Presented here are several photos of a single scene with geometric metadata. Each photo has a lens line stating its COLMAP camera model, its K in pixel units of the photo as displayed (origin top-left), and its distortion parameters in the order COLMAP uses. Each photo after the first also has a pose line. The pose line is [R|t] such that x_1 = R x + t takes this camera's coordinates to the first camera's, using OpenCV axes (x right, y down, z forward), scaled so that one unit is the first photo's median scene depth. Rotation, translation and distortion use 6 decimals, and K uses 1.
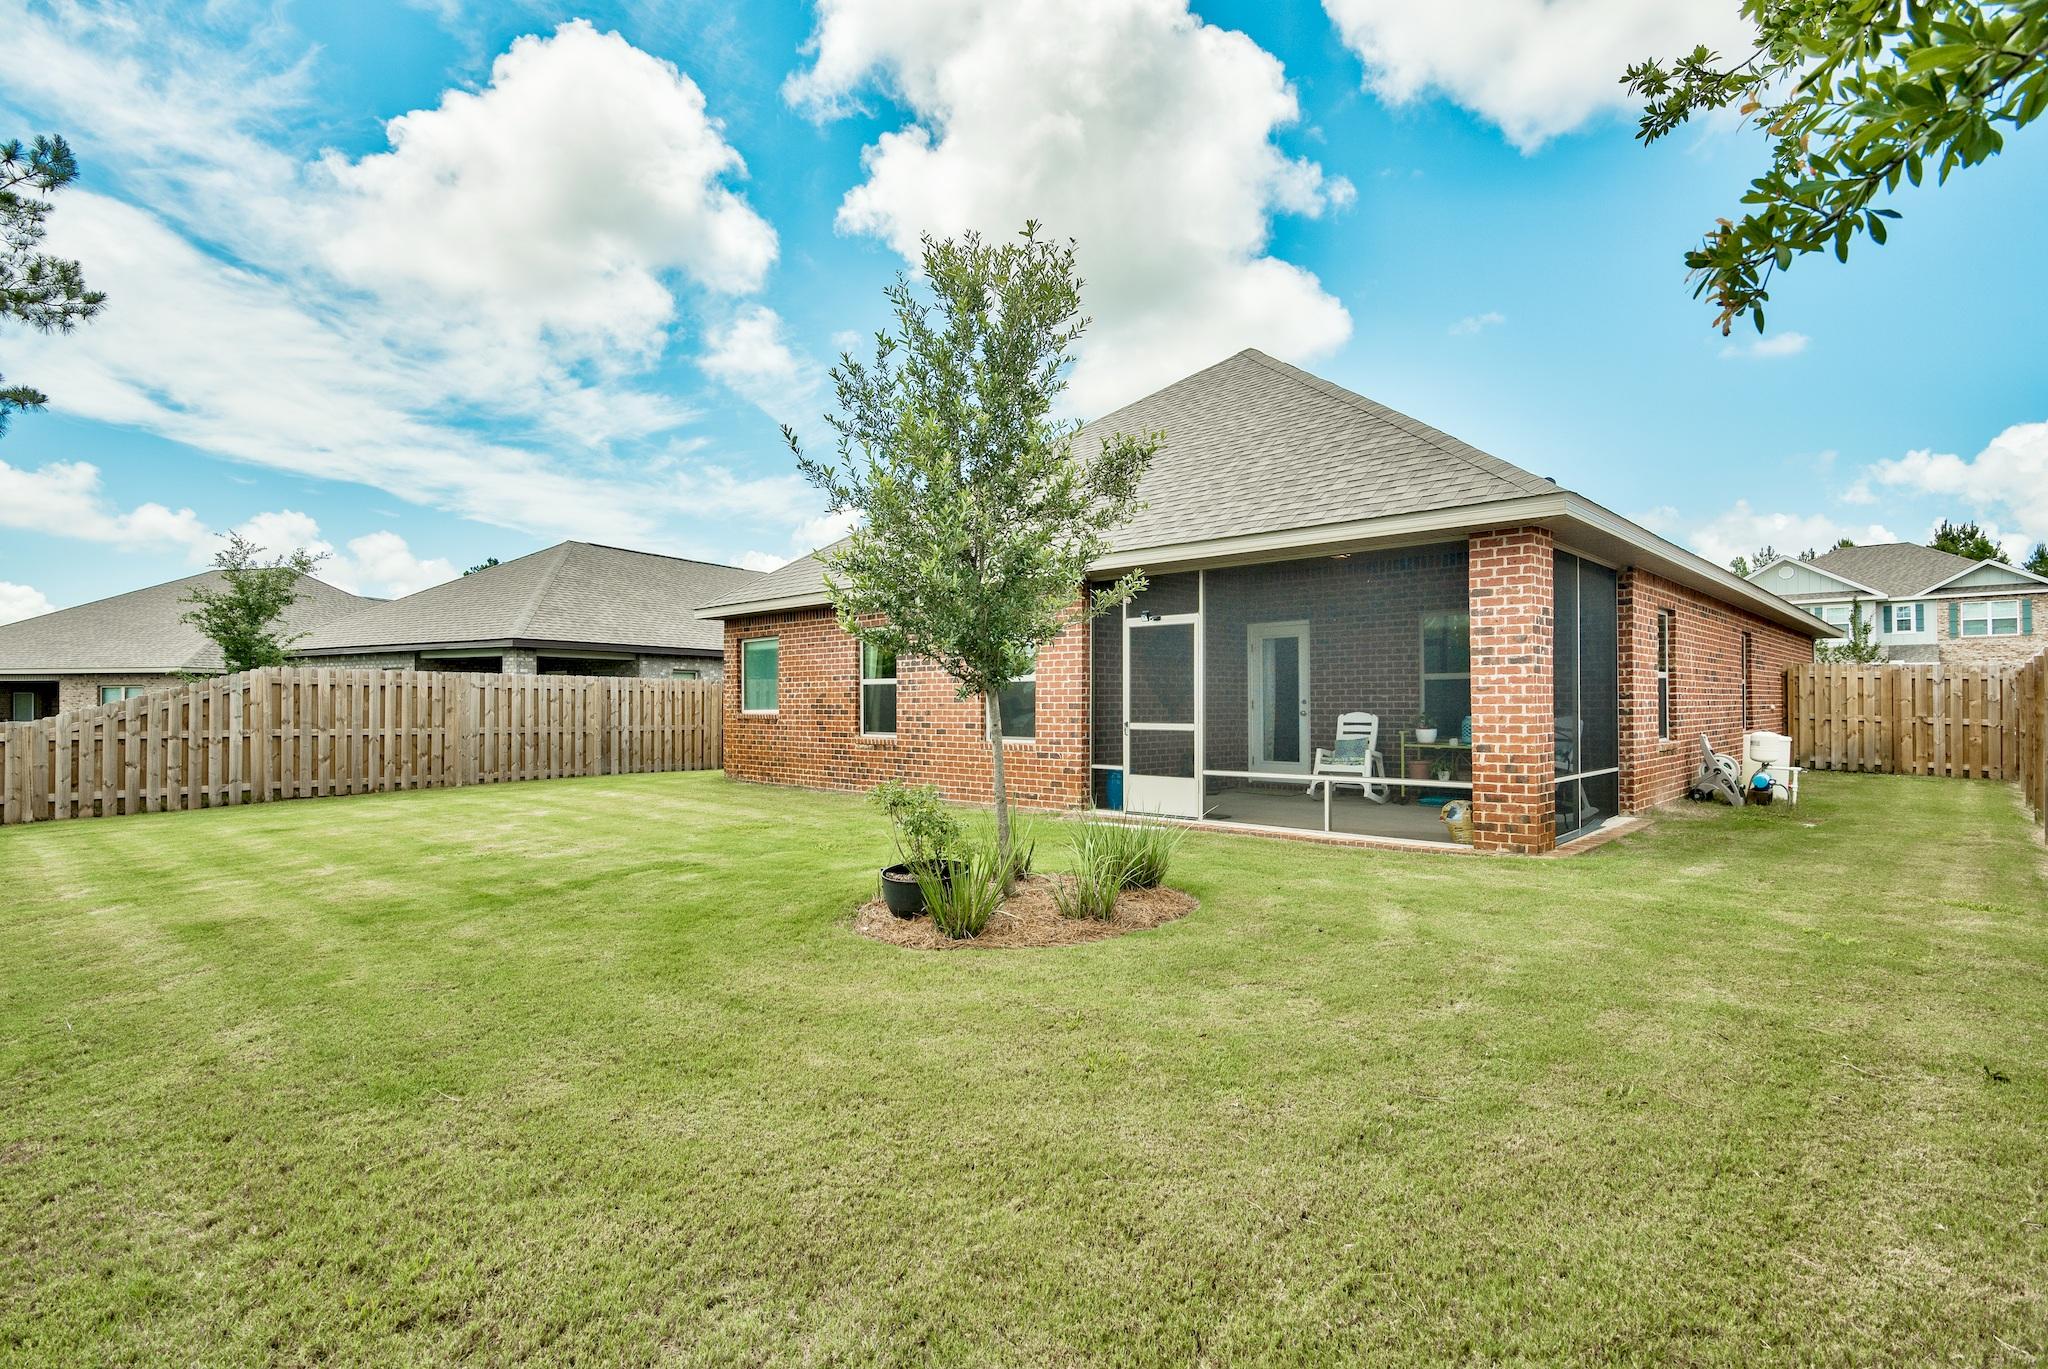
lens RADIAL K [[1027.4, 0, 1012.9], [0, 1027.4, 691.6], [0, 0, 1]] dist [-0.001291, 0.000138]
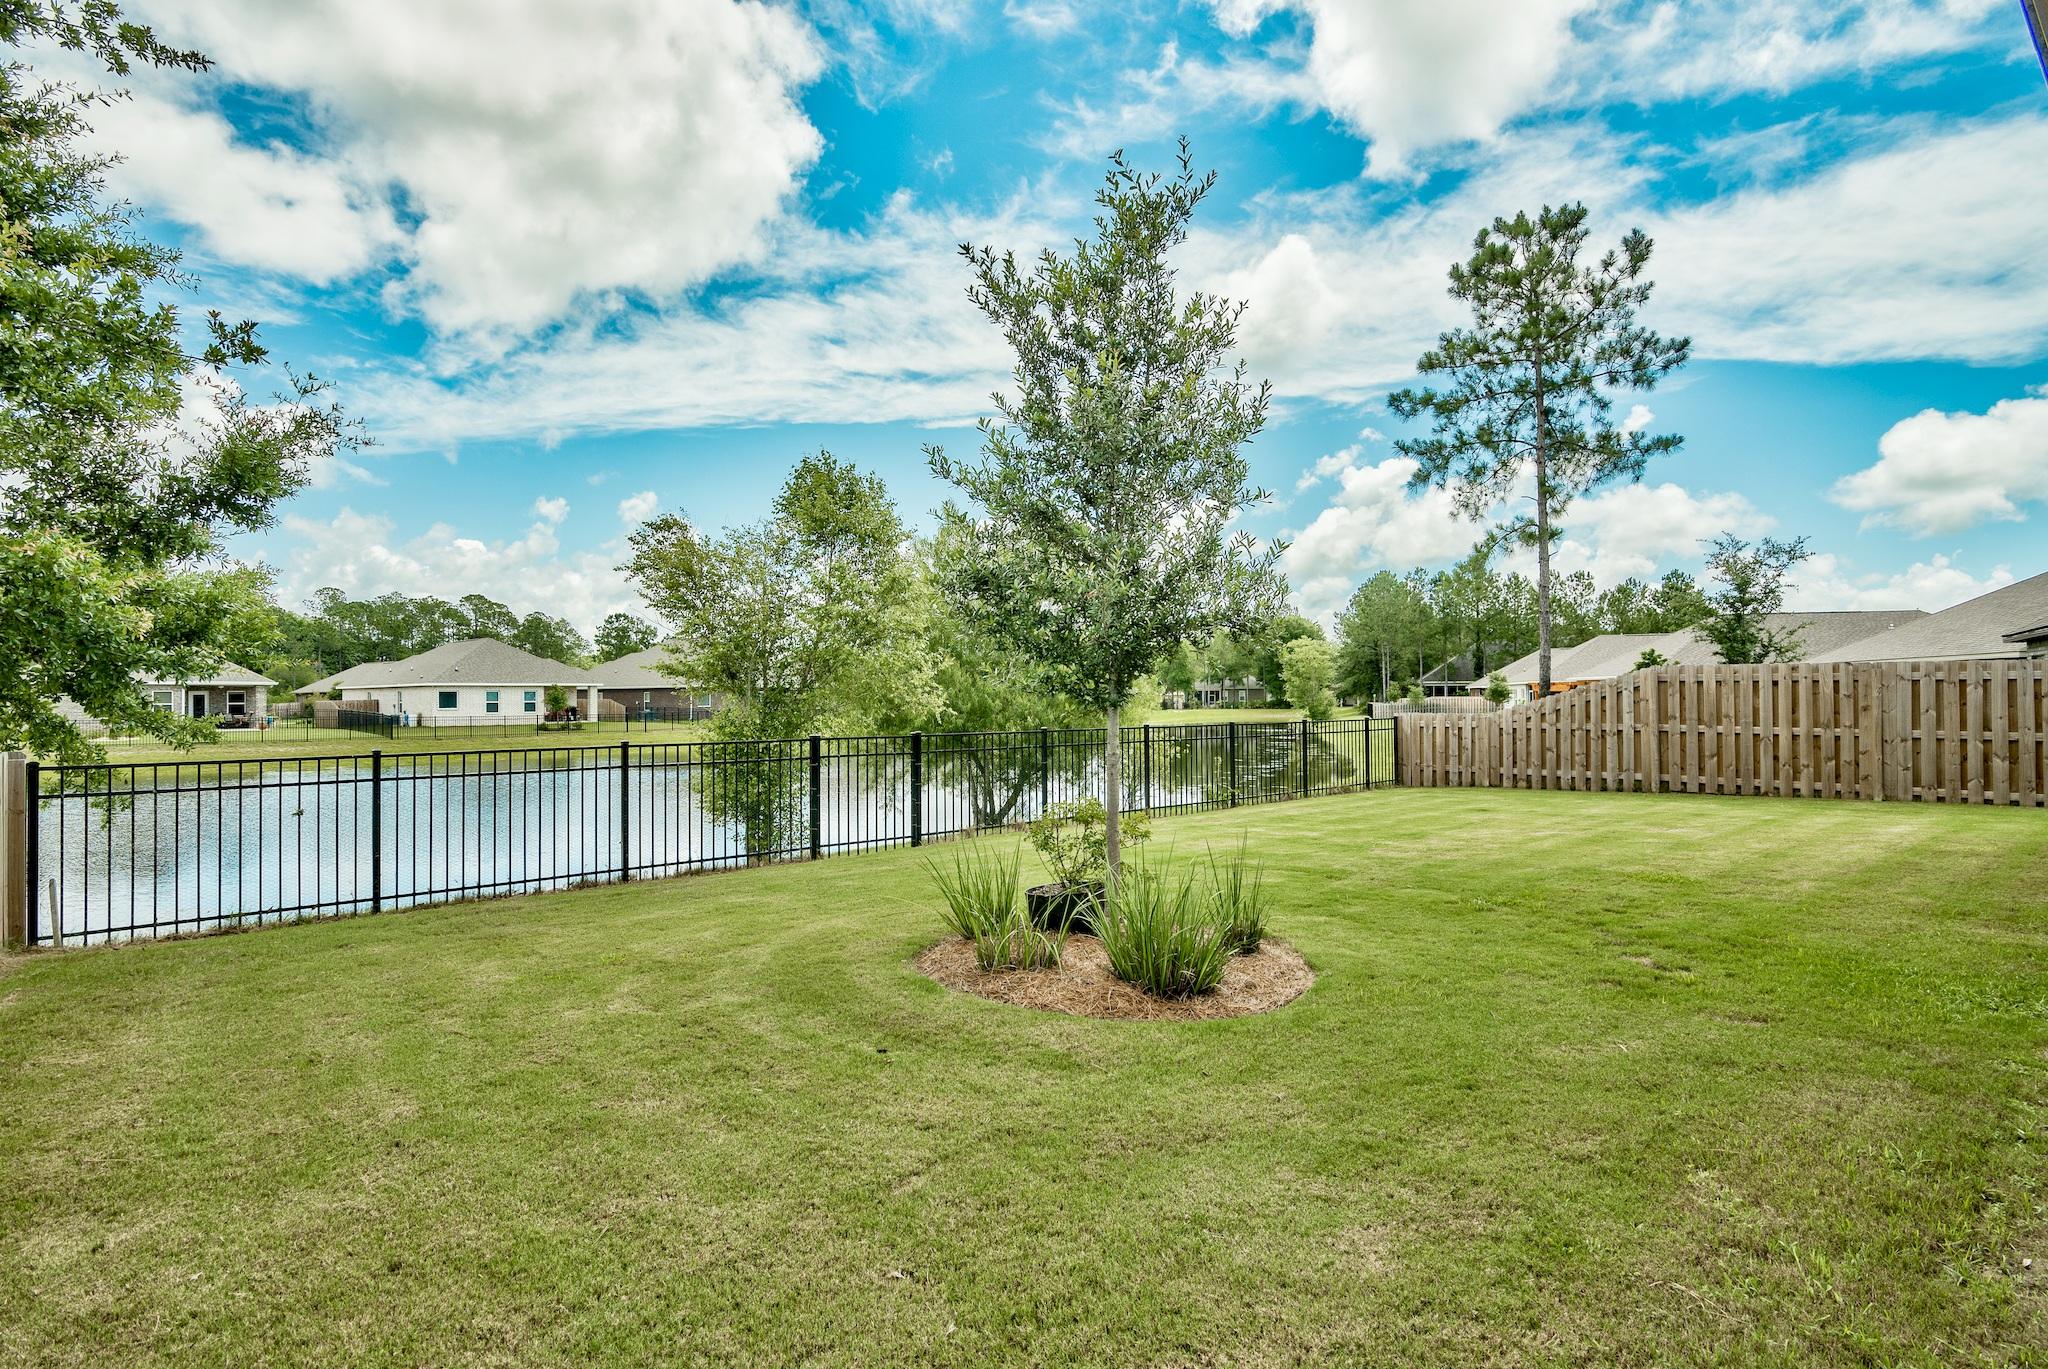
lens RADIAL K [[1027.4, 0, 1012.9], [0, 1027.4, 691.6], [0, 0, 1]] dist [-0.001291, 0.000138]
pose [[-0.134888, -0.001144, -0.990860, 0.410378], [0.017868, 0.999834, -0.003586, -0.005182], [0.990700, -0.018189, -0.134845, 0.475629]]
